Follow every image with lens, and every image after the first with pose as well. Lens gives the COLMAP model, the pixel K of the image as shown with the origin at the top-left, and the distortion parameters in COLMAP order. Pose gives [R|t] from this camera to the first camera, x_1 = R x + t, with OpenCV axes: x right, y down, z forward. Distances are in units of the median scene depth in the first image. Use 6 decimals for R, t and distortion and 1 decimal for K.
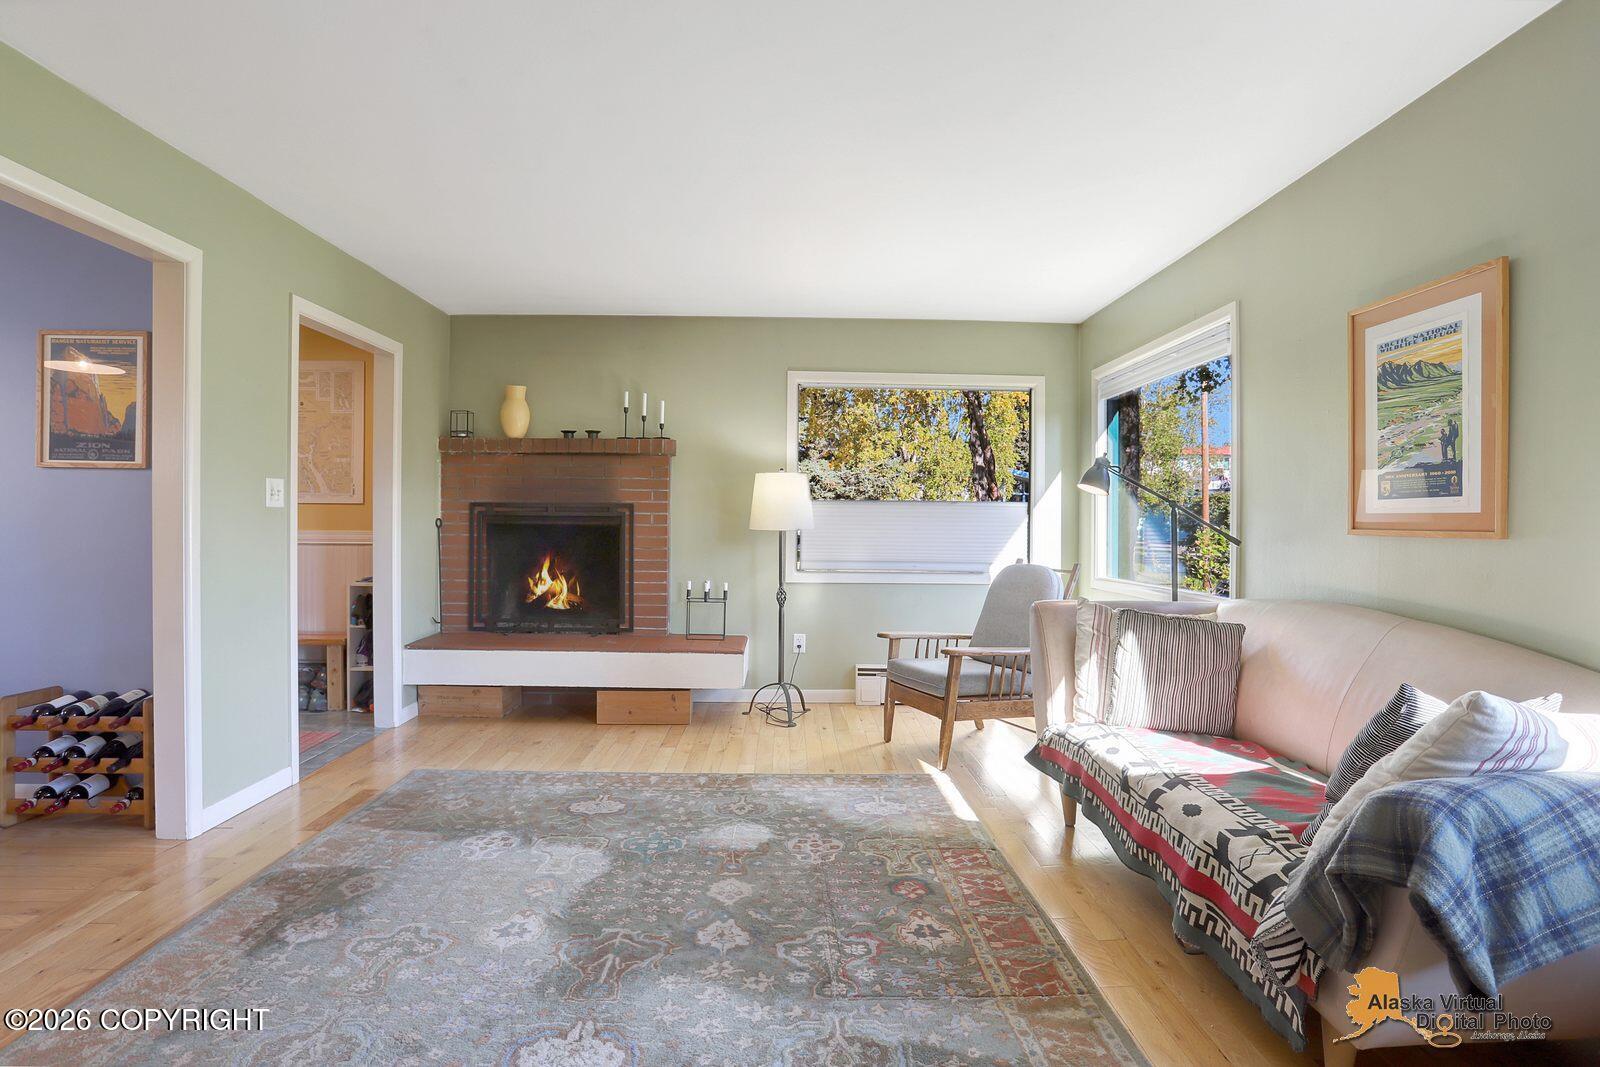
lens RADIAL K [[785.4, 0, 800.0], [0, 785.4, 521.7], [0, 0, 1]] dist [-0.029399, 0.002625]
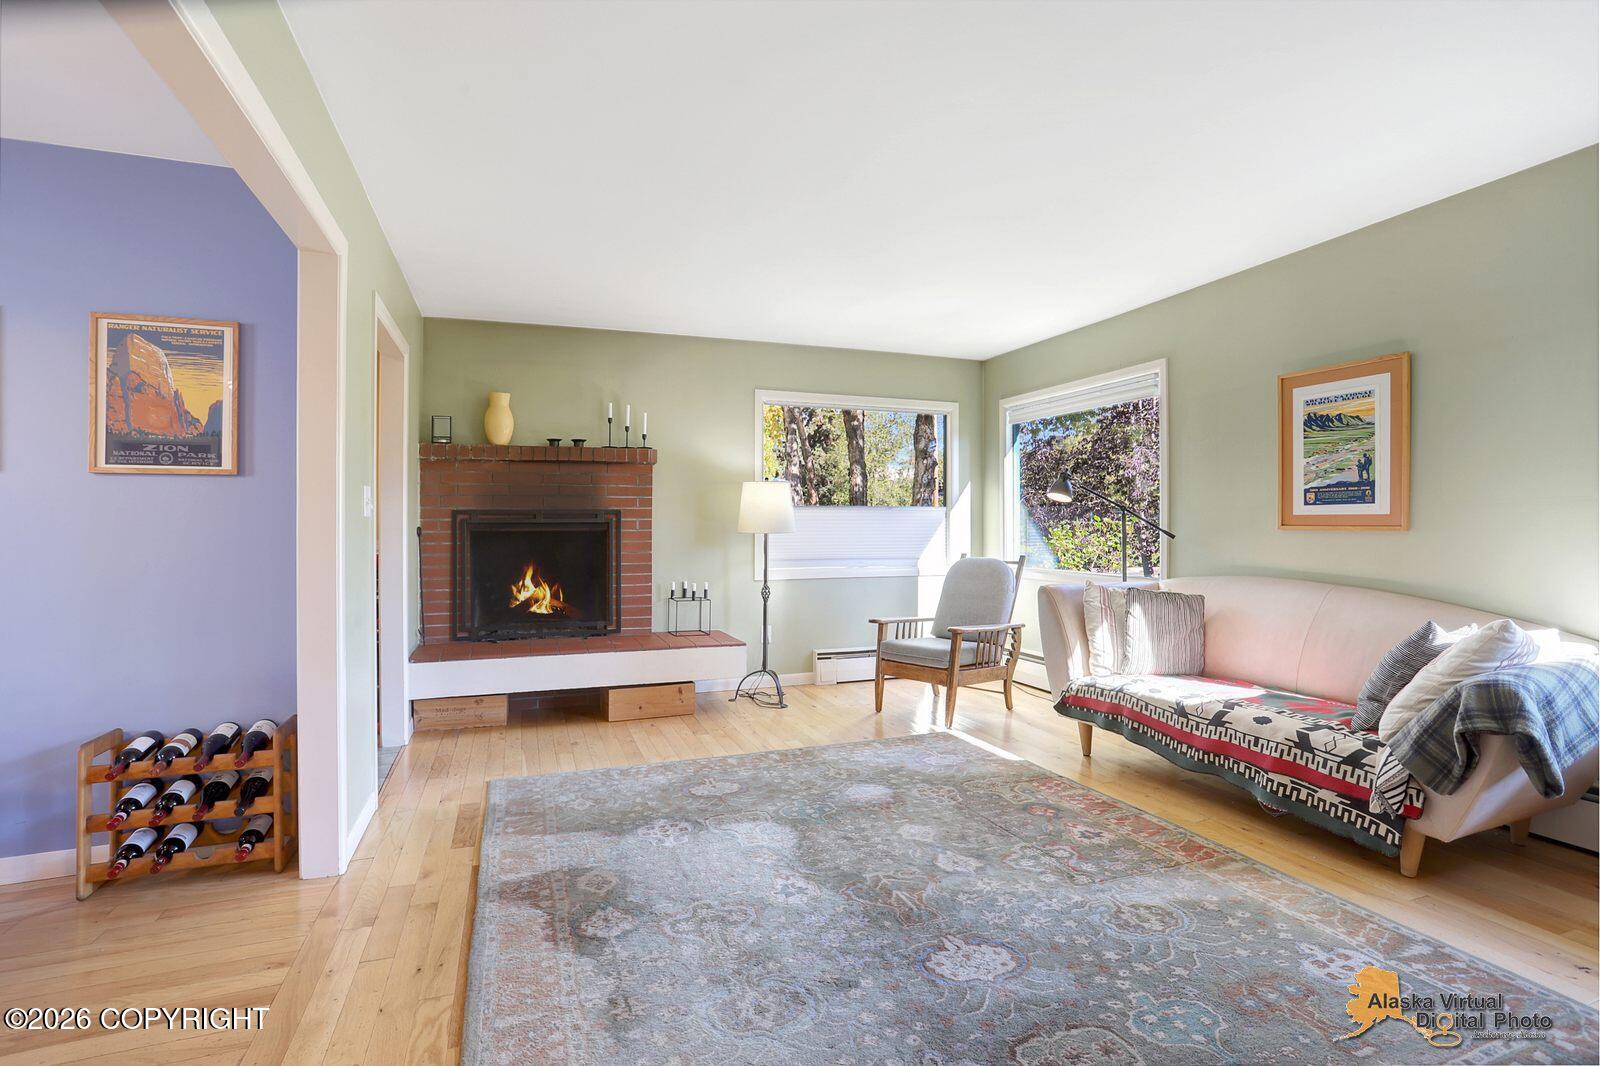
lens RADIAL K [[743.6, 0, 774.5], [0, 743.6, 530.6], [0, 0, 1]] dist [-0.026094, 0.003478]
pose [[0.948454, -0.015280, 0.316546, -0.540392], [0.012465, 0.999863, 0.010916, -0.006939], [-0.316669, -0.006408, 0.948514, -0.008575]]
